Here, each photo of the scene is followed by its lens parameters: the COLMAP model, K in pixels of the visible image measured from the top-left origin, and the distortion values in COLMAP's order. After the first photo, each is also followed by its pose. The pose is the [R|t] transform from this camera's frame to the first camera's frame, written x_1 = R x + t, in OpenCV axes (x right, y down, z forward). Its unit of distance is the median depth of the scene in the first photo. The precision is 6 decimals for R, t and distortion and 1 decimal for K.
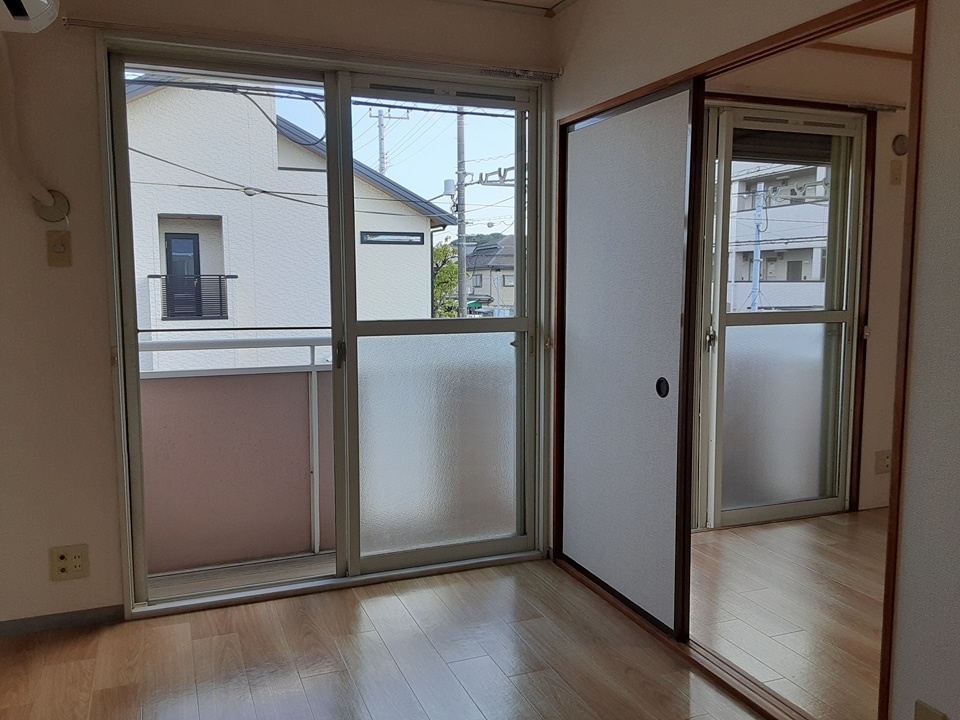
lens RADIAL K [[772.5, 0, 474.4], [0, 772.5, 359.3], [0, 0, 1]] dist [0.157024, -0.238411]
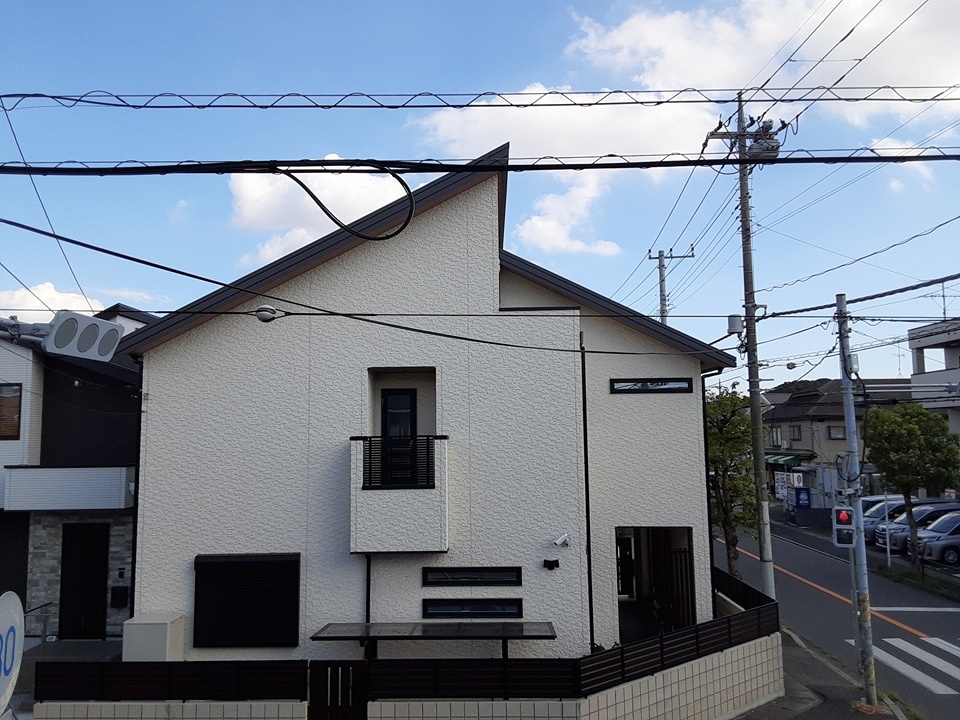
lens RADIAL K [[772.5, 0, 474.4], [0, 772.5, 359.3], [0, 0, 1]] dist [0.157024, -0.238411]
pose [[0.923849, -0.044771, -0.380131, 0.026771], [-0.029352, 0.981924, -0.186983, -0.019978], [0.381631, 0.183902, 0.905836, 0.146732]]
